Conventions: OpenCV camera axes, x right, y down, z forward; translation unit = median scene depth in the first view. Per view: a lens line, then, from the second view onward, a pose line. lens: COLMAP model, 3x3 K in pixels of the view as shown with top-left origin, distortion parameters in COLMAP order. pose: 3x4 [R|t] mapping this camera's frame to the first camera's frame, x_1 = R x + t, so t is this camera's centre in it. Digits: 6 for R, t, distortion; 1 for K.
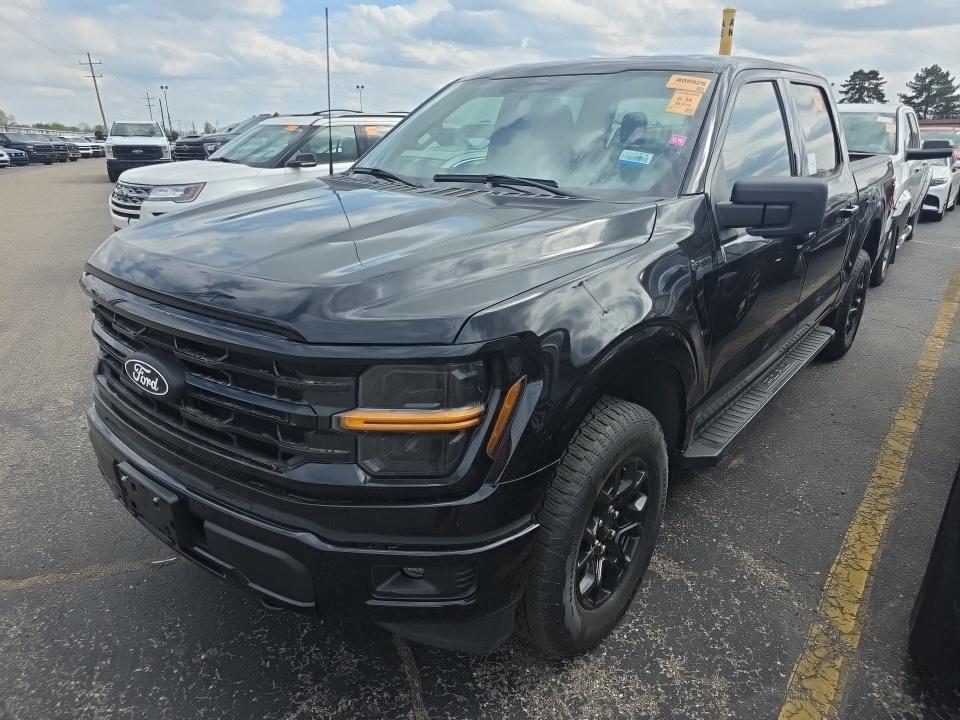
lens RADIAL K [[646.6, 0, 475.4], [0, 646.6, 357.6], [0, 0, 1]] dist [0.025372, -0.023377]
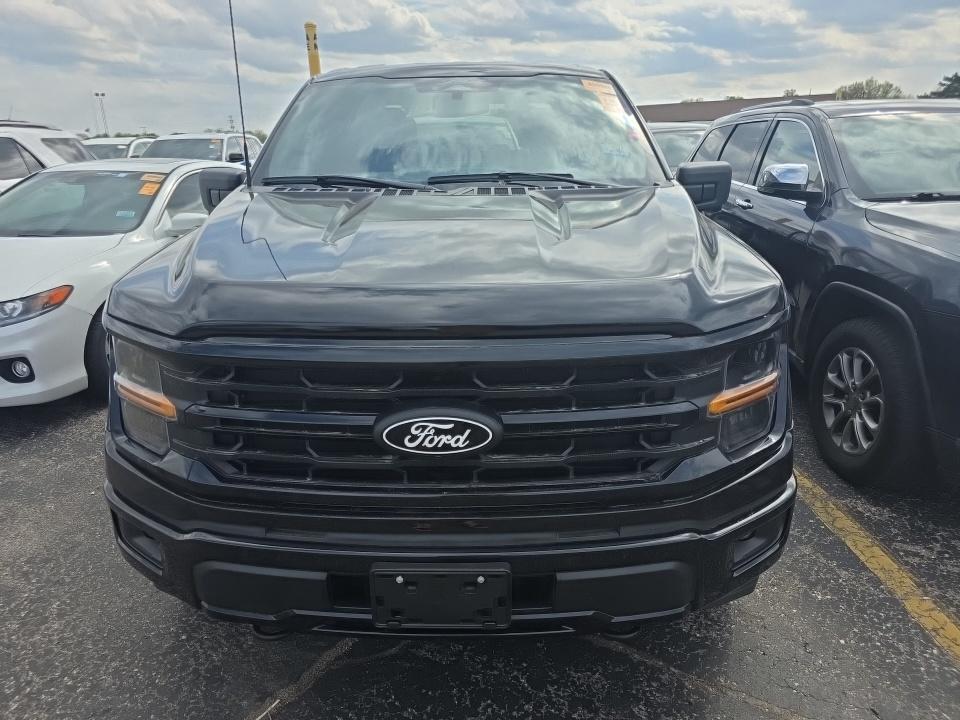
lens RADIAL K [[646.6, 0, 472.8], [0, 646.6, 364.8], [0, 0, 1]] dist [0.025372, -0.023377]
pose [[0.788123, -0.215318, 0.576629, -0.849080], [0.219971, 0.973479, 0.062853, -0.087424], [-0.574870, 0.077306, 0.814585, 0.312917]]
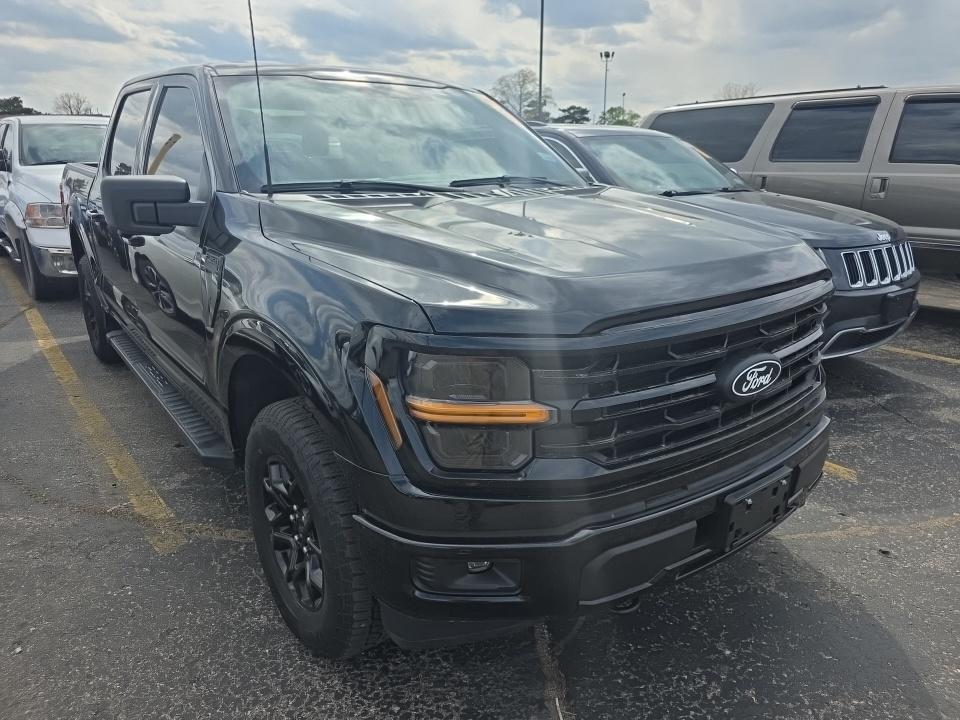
lens RADIAL K [[646.6, 0, 482.6], [0, 646.6, 364.4], [0, 0, 1]] dist [0.025372, -0.023377]
pose [[0.239862, -0.304844, 0.921703, -1.408726], [0.319336, 0.921361, 0.221627, -0.317154], [-0.916783, 0.241173, 0.318347, 0.997712]]
